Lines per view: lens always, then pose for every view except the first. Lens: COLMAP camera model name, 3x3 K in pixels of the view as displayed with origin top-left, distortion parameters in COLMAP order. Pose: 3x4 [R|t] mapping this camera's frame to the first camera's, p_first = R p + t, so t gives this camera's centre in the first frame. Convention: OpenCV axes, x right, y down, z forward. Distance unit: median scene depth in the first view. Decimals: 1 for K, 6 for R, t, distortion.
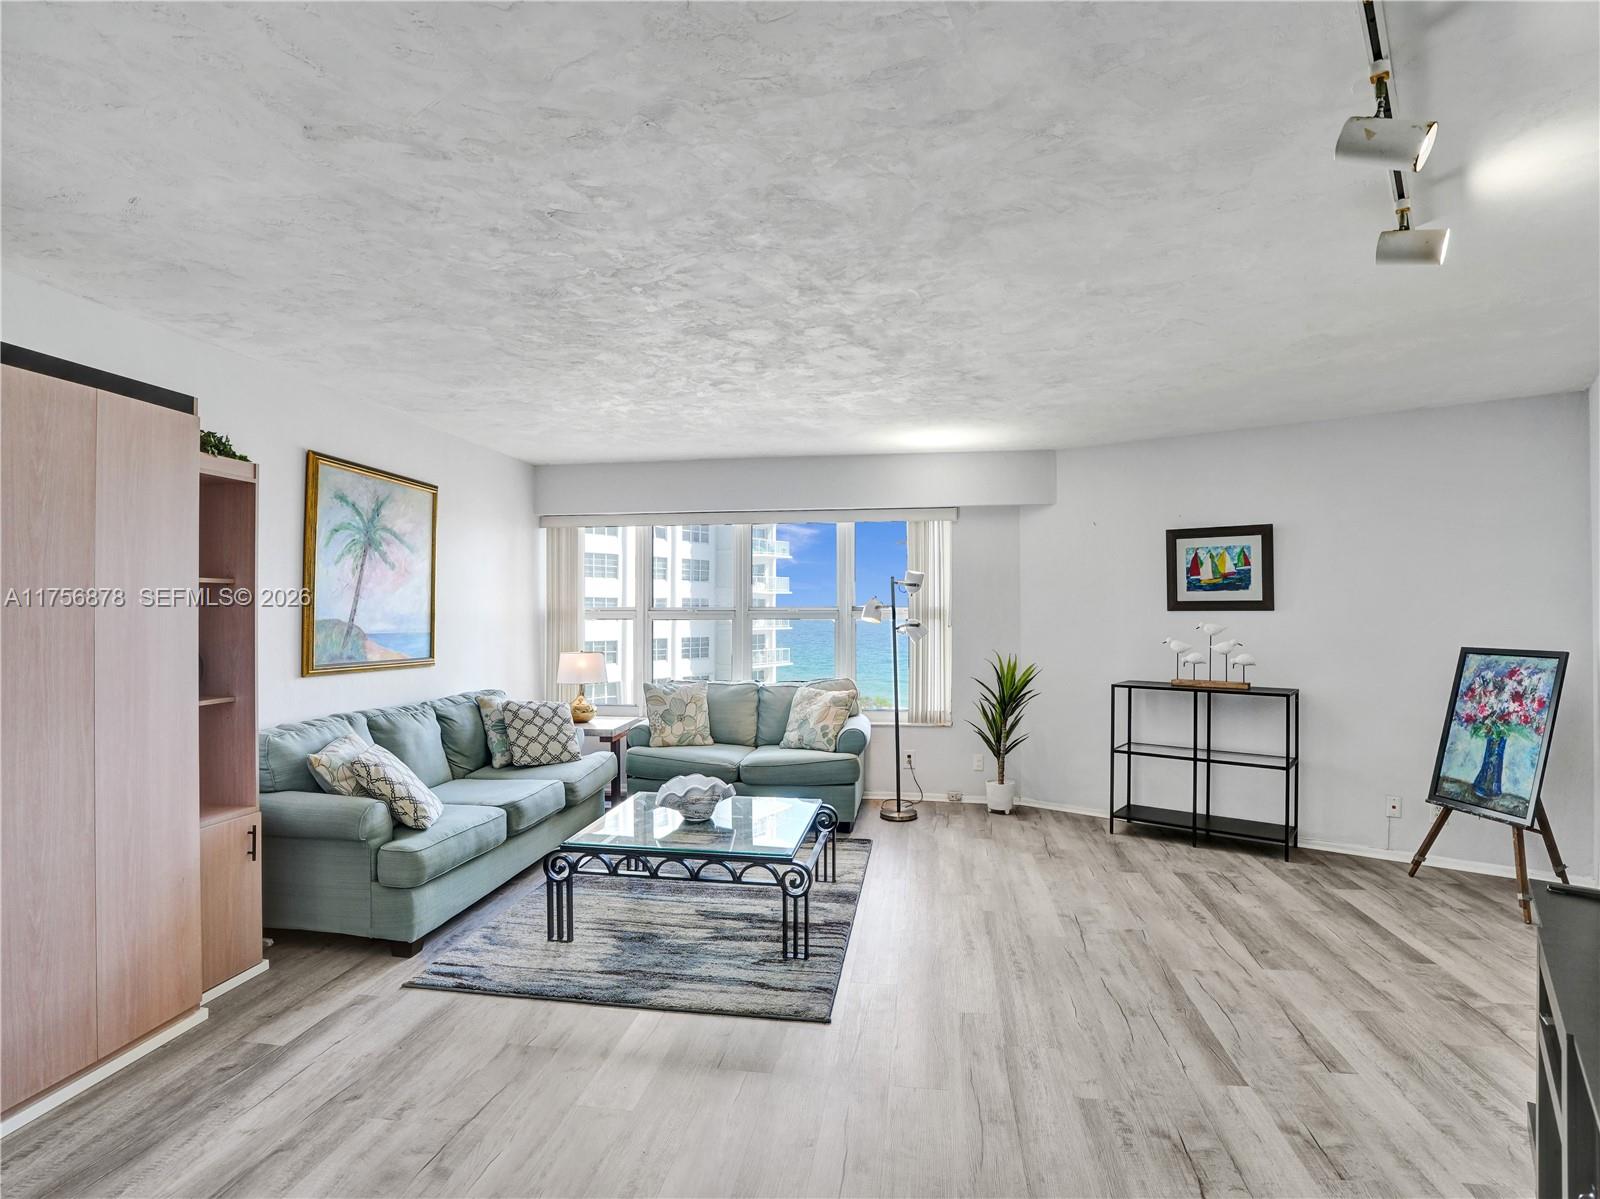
lens RADIAL K [[816.7, 0, 800.0], [0, 816.7, 599.5], [0, 0, 1]] dist [-0.092461, 0.045131]
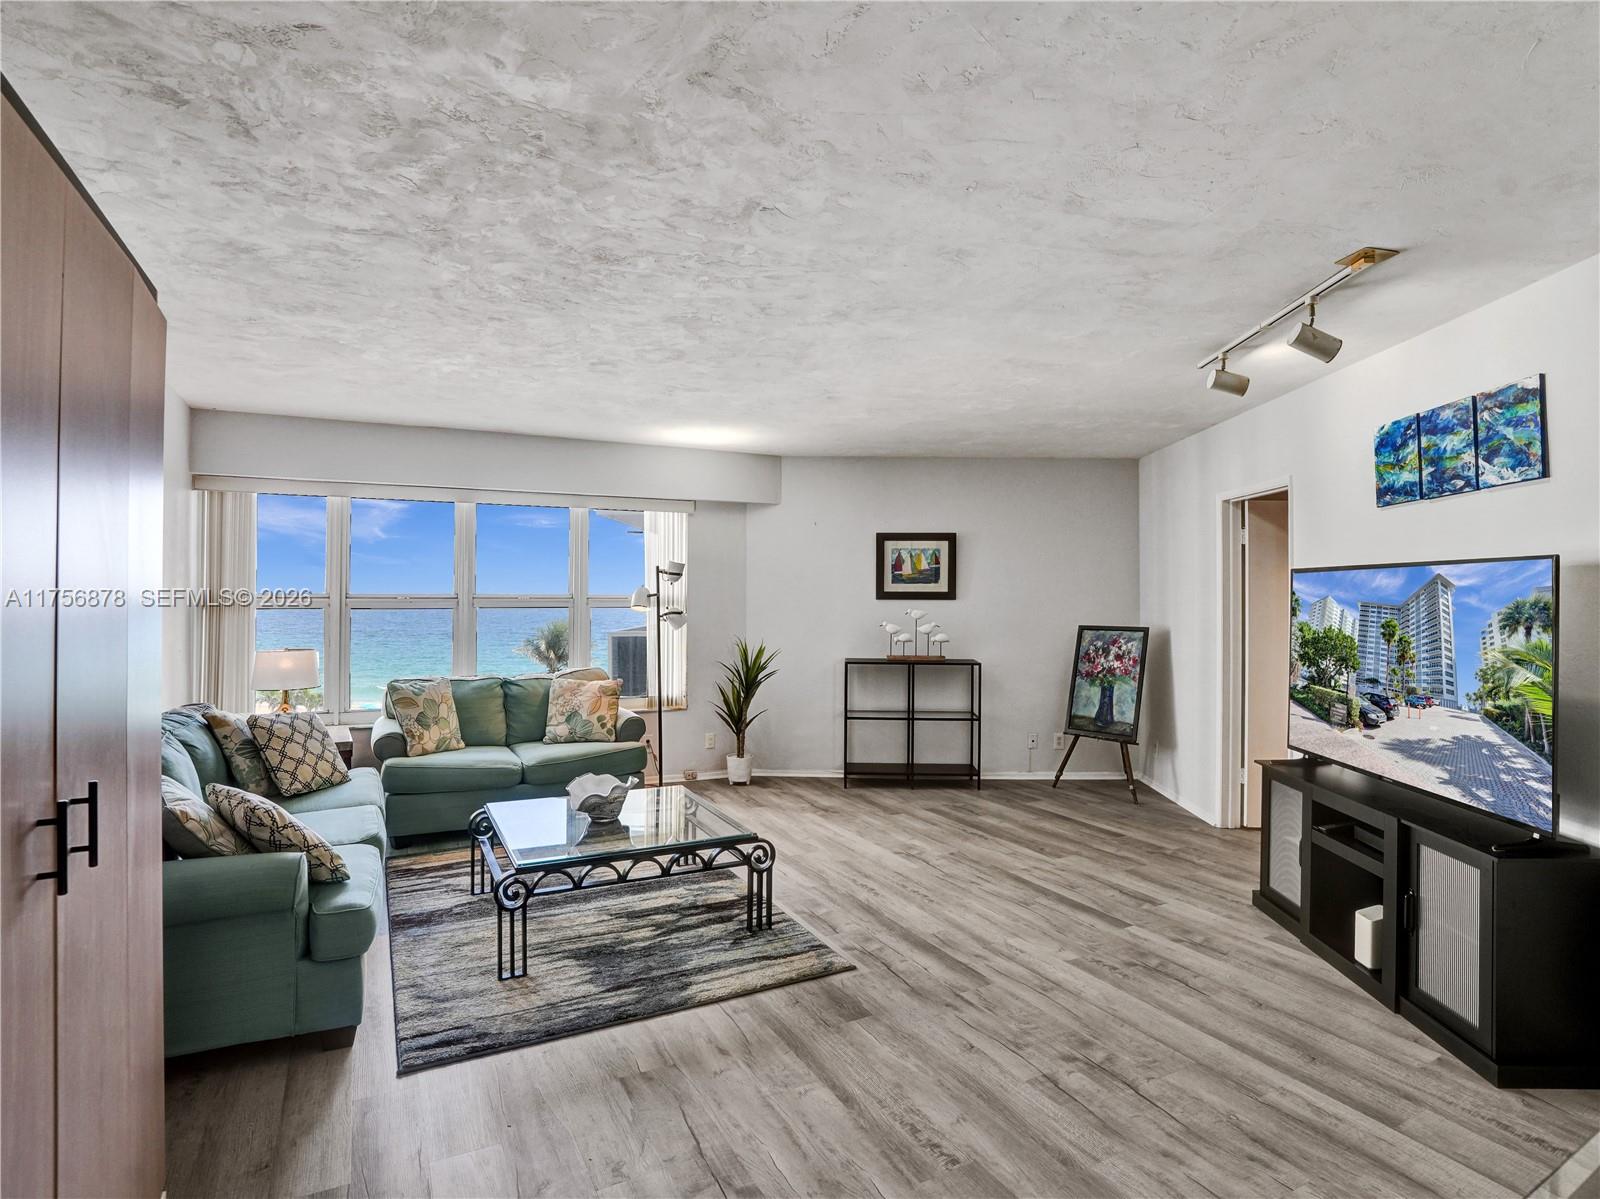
lens RADIAL K [[823.5, 0, 800.4], [0, 823.5, 583.5], [0, 0, 1]] dist [-0.065203, 0.000517]
pose [[0.806981, 0.010851, 0.590478, -0.466563], [-0.011546, 0.999930, -0.002596, -0.006831], [-0.590465, -0.004723, 0.807049, 0.080578]]
